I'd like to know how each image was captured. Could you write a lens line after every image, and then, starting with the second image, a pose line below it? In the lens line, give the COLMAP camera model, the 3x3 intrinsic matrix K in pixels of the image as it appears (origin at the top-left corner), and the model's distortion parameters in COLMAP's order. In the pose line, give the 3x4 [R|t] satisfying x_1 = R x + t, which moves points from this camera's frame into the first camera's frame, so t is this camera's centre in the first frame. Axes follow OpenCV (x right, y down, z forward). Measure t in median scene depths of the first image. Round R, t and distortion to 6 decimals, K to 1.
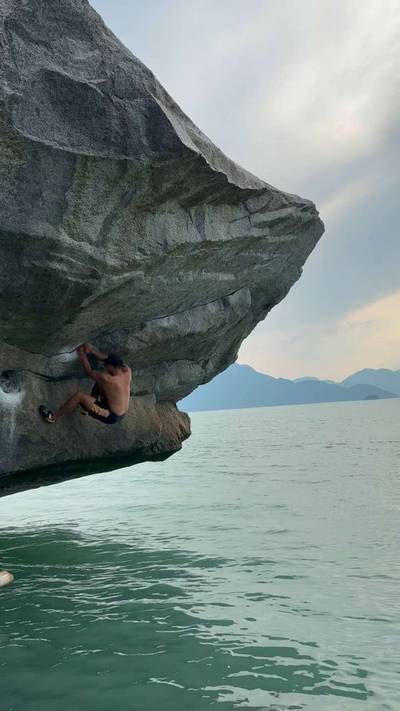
lens RADIAL K [[585.5, 0, 200.0], [0, 585.5, 355.5], [0, 0, 1]] dist [0.151509, -0.296705]
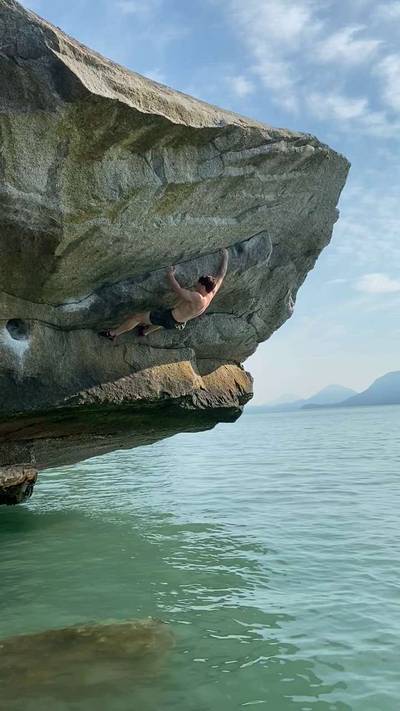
lens RADIAL K [[652.7, 0, 200.0], [0, 652.7, 355.5], [0, 0, 1]] dist [0.098408, -0.238649]
pose [[0.952868, -0.007703, -0.303288, 0.423086], [0.017589, 0.999399, 0.029877, 0.070801], [0.302875, -0.033804, 0.952431, -0.071634]]
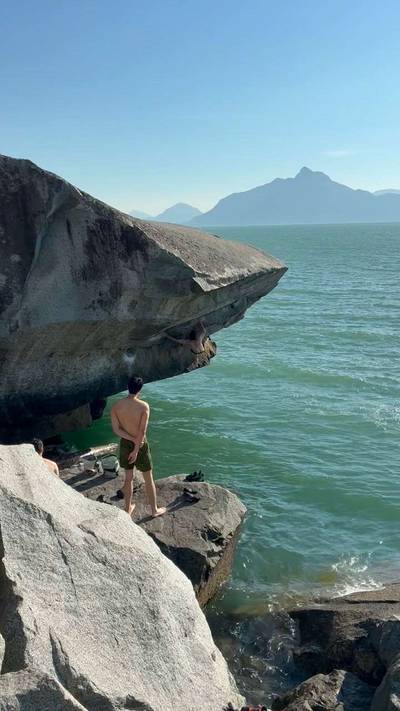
lens RADIAL K [[610.5, 0, 200.0], [0, 610.5, 355.5], [0, 0, 1]] dist [0.108022, -0.216949]
pose [[0.994627, 0.063809, -0.081516, 0.155286], [-0.038262, 0.958277, 0.283268, -0.695071], [0.096190, -0.278627, 0.955570, -1.359646]]
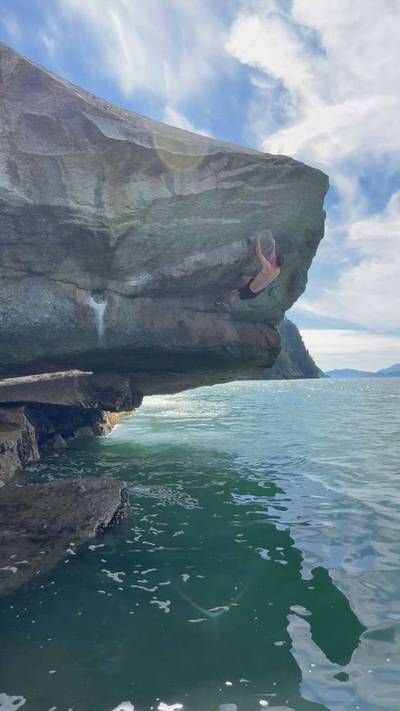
lens RADIAL K [[470.1, 0, 200.0], [0, 470.1, 355.5], [0, 0, 1]] dist [-0.005020, -0.000467]
pose [[0.847124, 0.039080, -0.529956, 0.747741], [0.003769, 0.996825, 0.079533, 0.122446], [0.531382, -0.069371, 0.844287, -0.009385]]
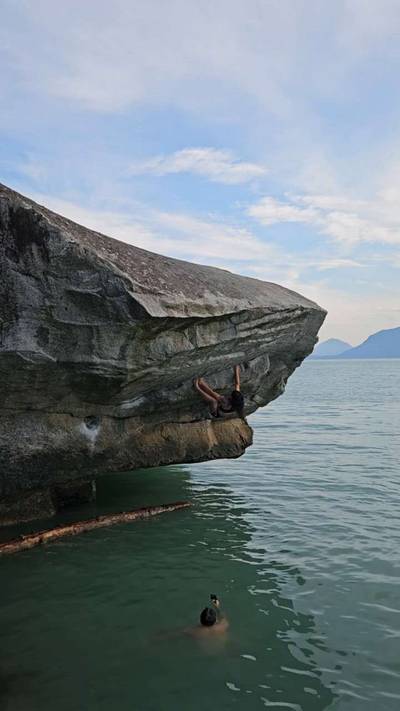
lens RADIAL K [[565.5, 0, 200.0], [0, 565.5, 355.5], [0, 0, 1]] dist [-0.031607, 0.000461]
pose [[0.942979, 0.055125, -0.328256, 0.515064], [-0.025043, 0.995145, 0.095178, -0.328400], [0.331909, -0.081530, 0.939781, -0.376475]]
